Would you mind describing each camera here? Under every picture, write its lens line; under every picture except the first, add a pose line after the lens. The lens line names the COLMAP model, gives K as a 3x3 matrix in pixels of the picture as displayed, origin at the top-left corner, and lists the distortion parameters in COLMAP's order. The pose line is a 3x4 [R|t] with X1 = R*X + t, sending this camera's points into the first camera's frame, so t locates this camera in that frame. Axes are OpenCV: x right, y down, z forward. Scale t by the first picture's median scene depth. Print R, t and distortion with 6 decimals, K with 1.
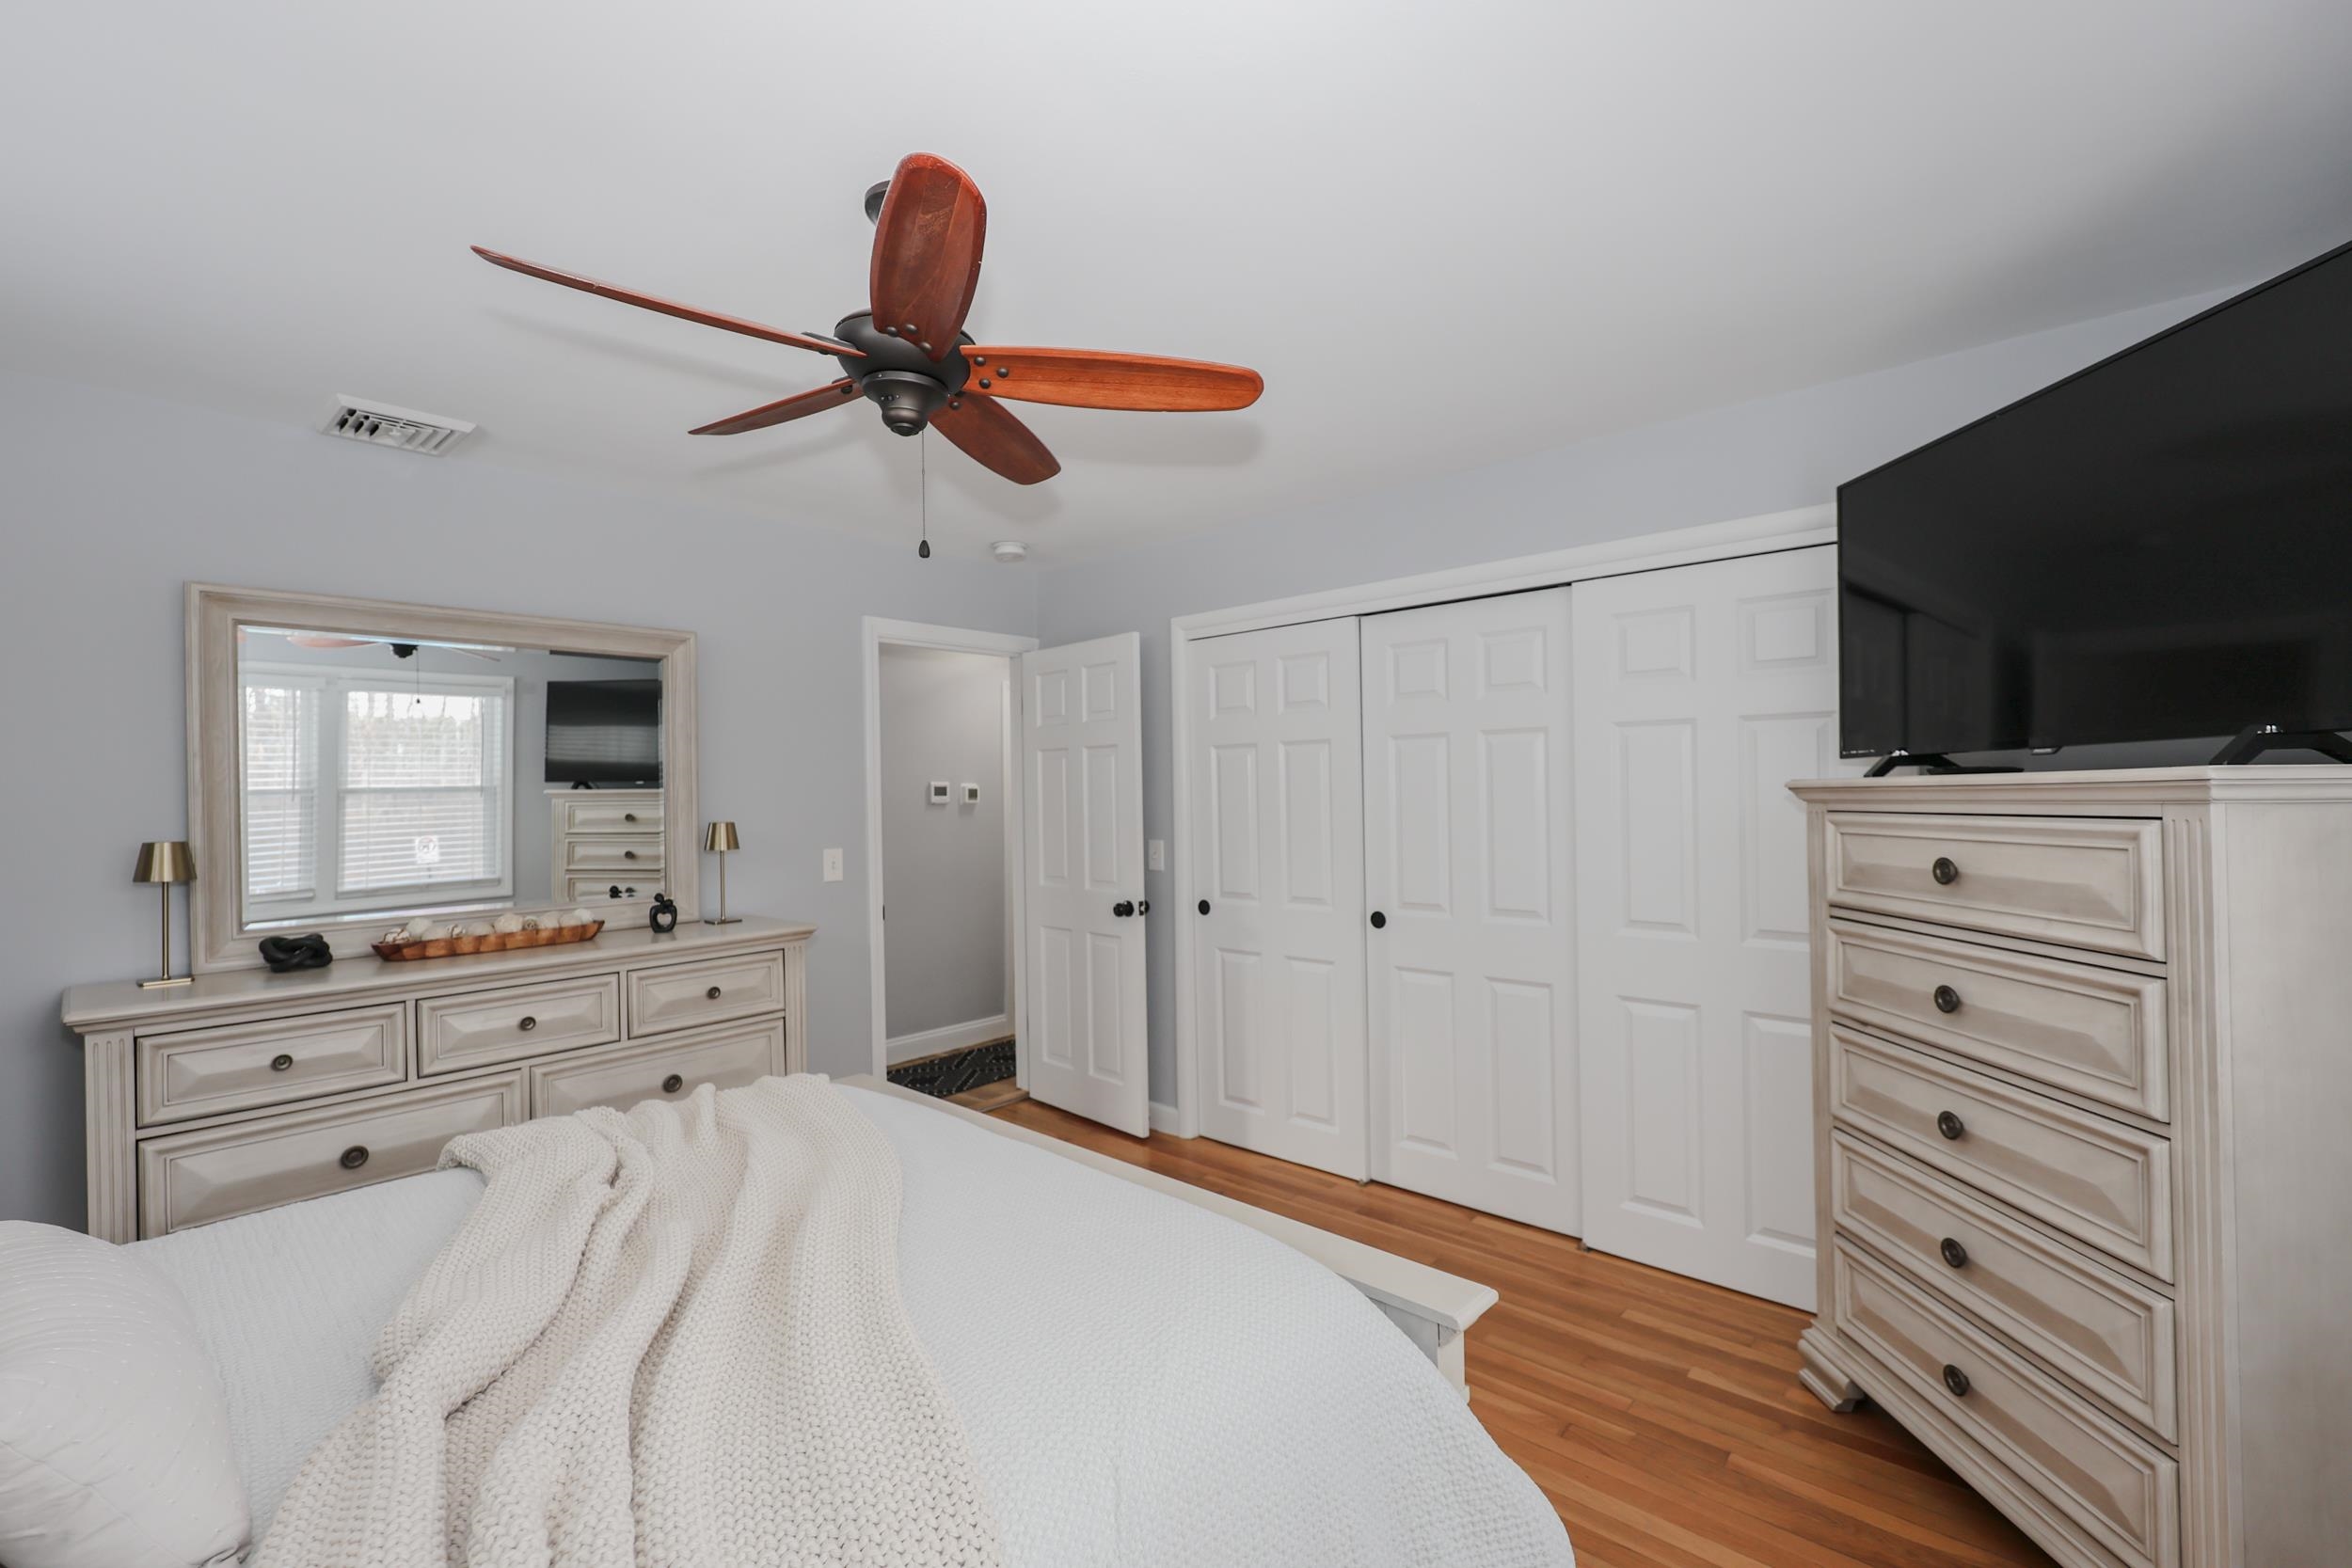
lens RADIAL K [[966.0, 0, 1160.2], [0, 966.0, 793.5], [0, 0, 1]] dist [-0.003585, -0.000265]
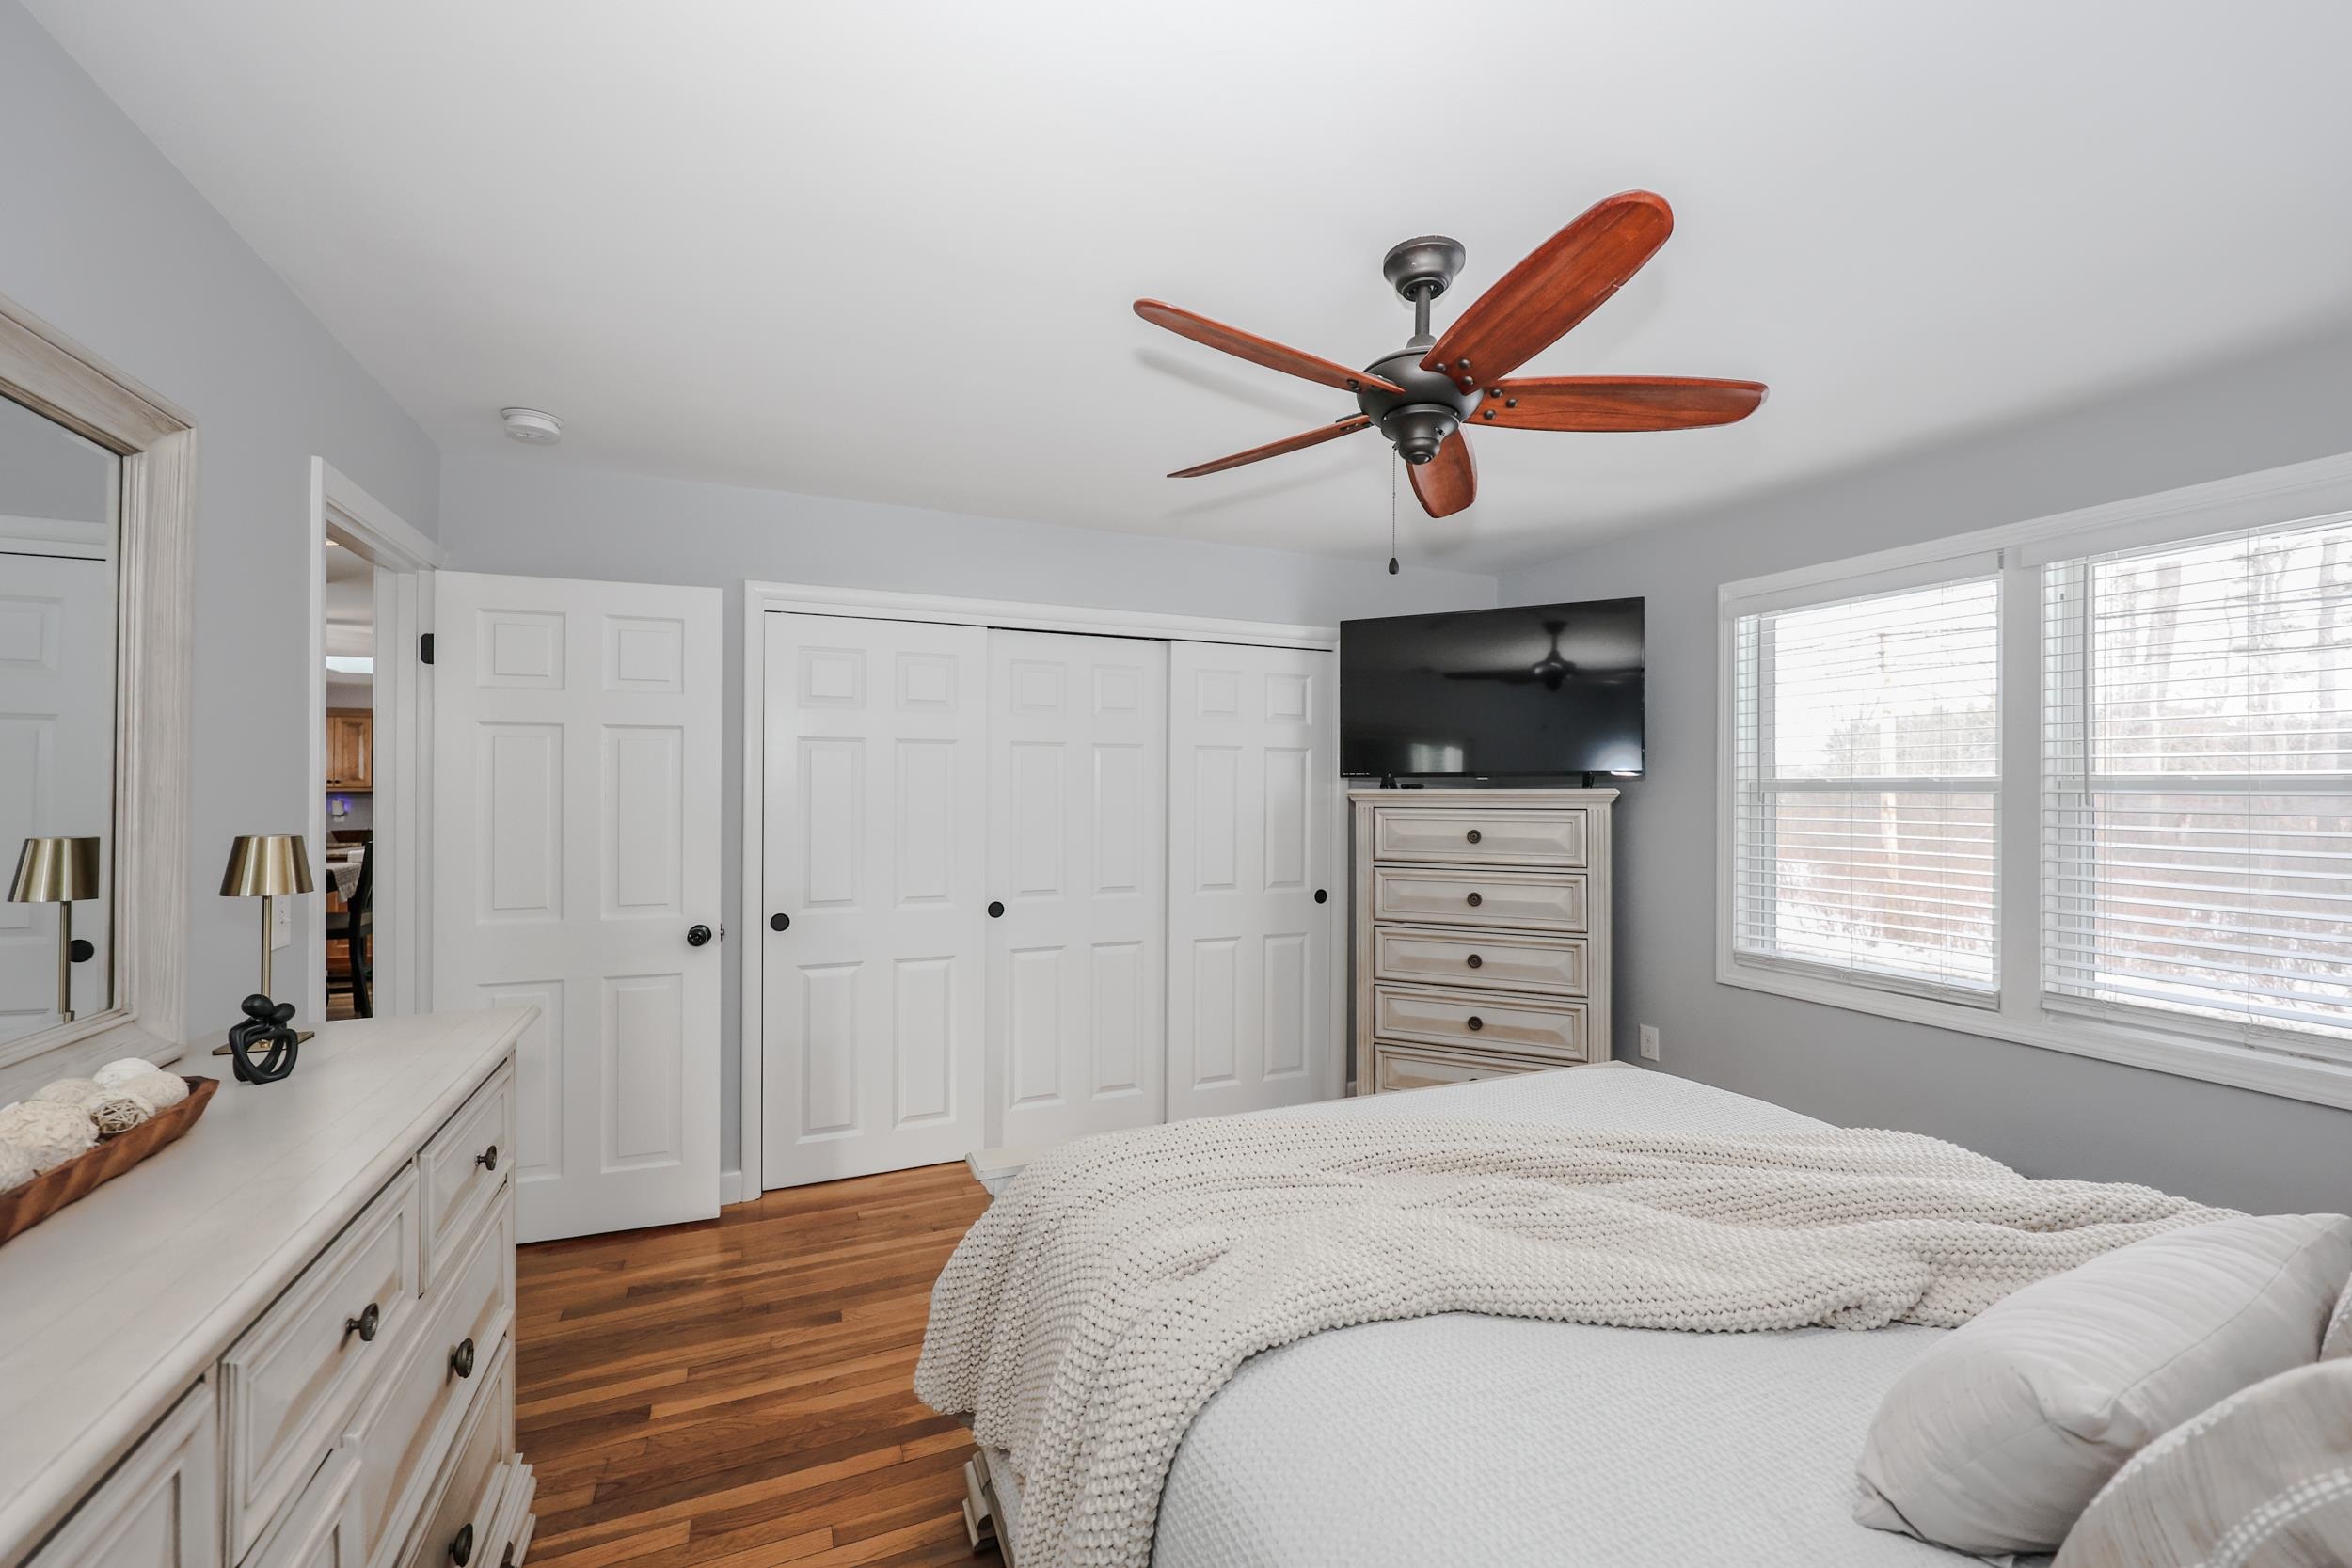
lens RADIAL K [[966.0, 0, 1158.9], [0, 966.0, 794.3], [0, 0, 1]] dist [-0.003585, -0.000265]
pose [[0.428691, 0.008238, 0.903414, -0.698469], [-0.012273, 0.999919, -0.003294, 0.002906], [-0.903368, -0.009675, 0.428758, 0.385700]]
